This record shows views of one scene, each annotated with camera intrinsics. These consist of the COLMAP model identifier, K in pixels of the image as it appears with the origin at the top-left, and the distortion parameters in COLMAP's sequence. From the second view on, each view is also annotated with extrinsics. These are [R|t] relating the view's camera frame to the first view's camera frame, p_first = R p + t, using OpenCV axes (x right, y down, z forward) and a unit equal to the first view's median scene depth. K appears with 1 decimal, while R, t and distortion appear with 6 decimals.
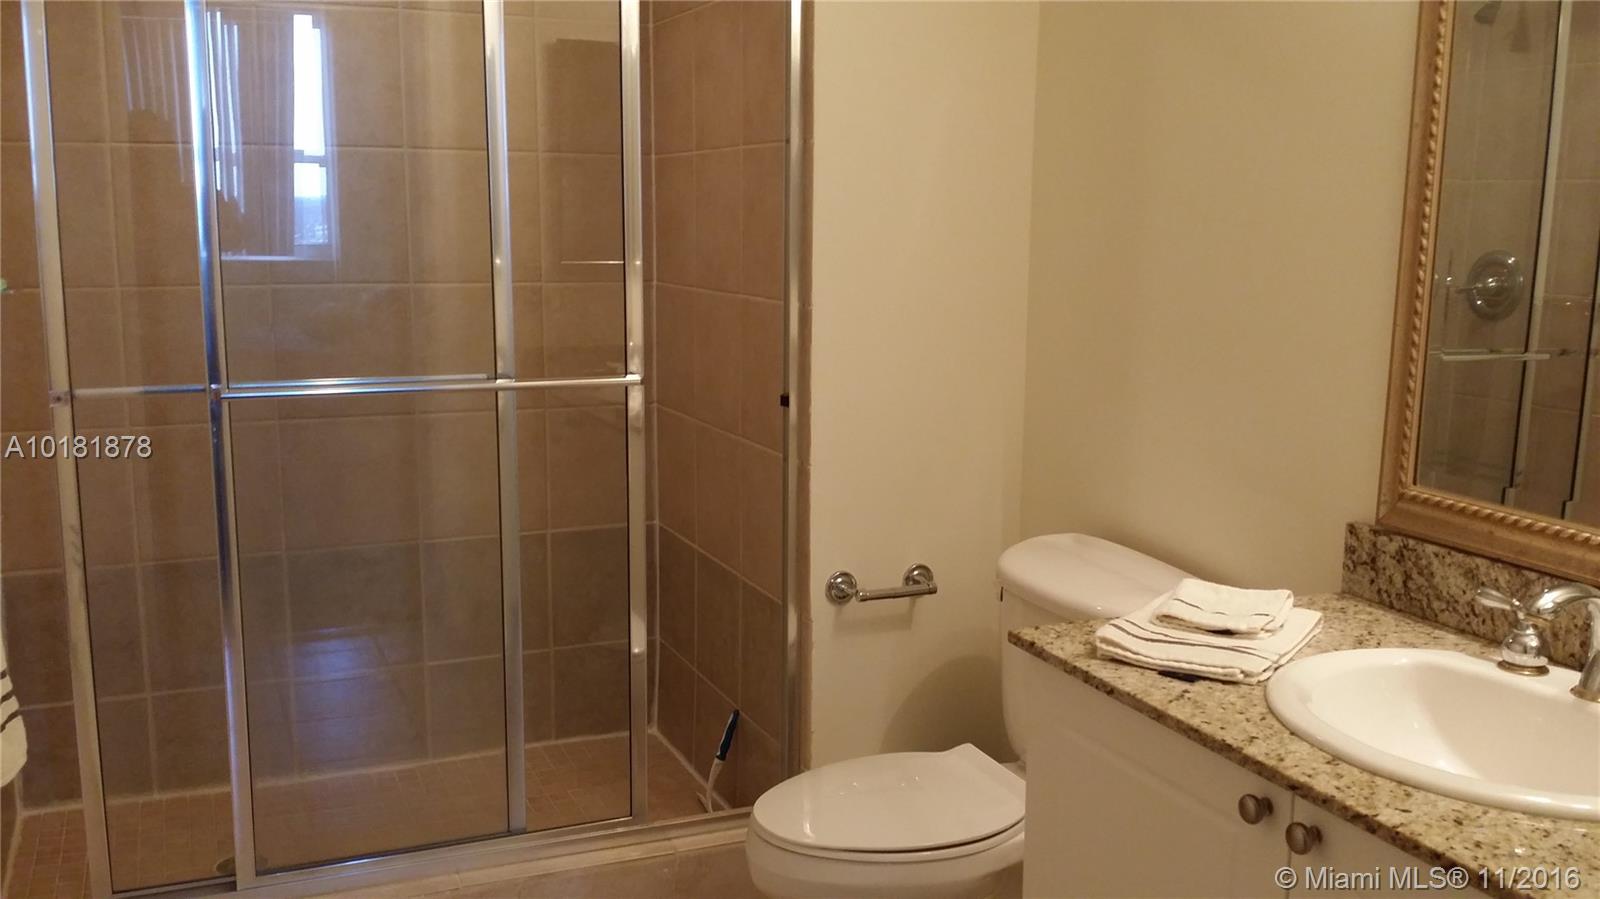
lens RADIAL K [[1470.6, 0, 792.6], [0, 1470.6, 446.8], [0, 0, 1]] dist [0.151616, -0.339210]
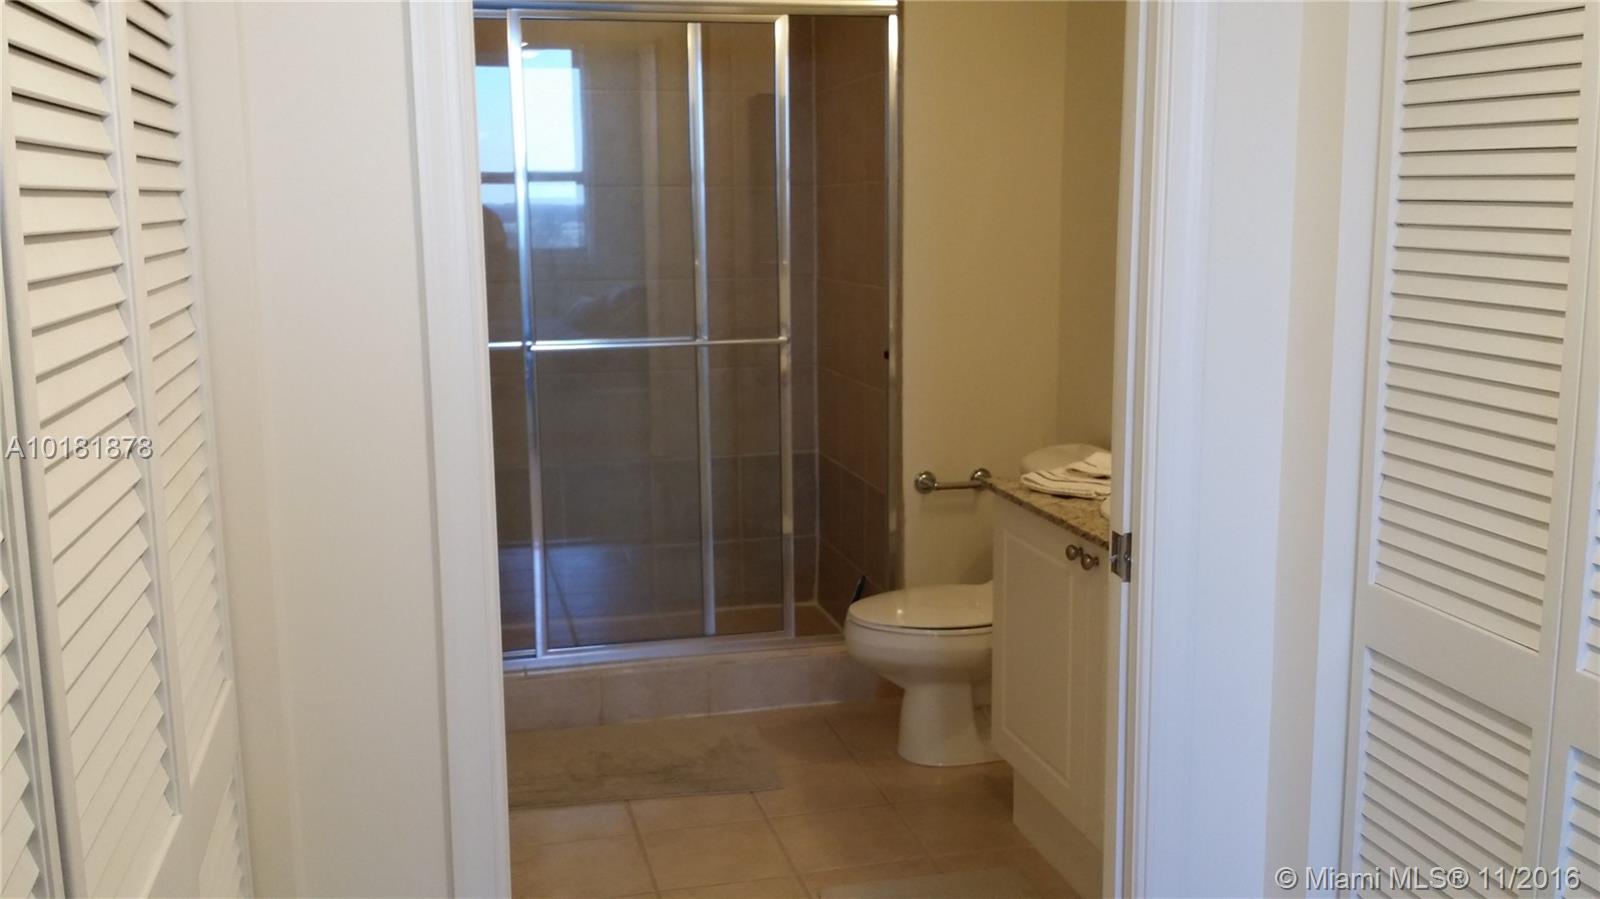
lens RADIAL K [[1480.1, 0, 802.6], [0, 1480.1, 445.7], [0, 0, 1]] dist [0.153094, -0.327502]
pose [[0.988480, 0.007784, -0.151149, 0.141939], [-0.007324, 0.999967, 0.003599, 0.057845], [0.151172, -0.002450, 0.988504, -0.503456]]
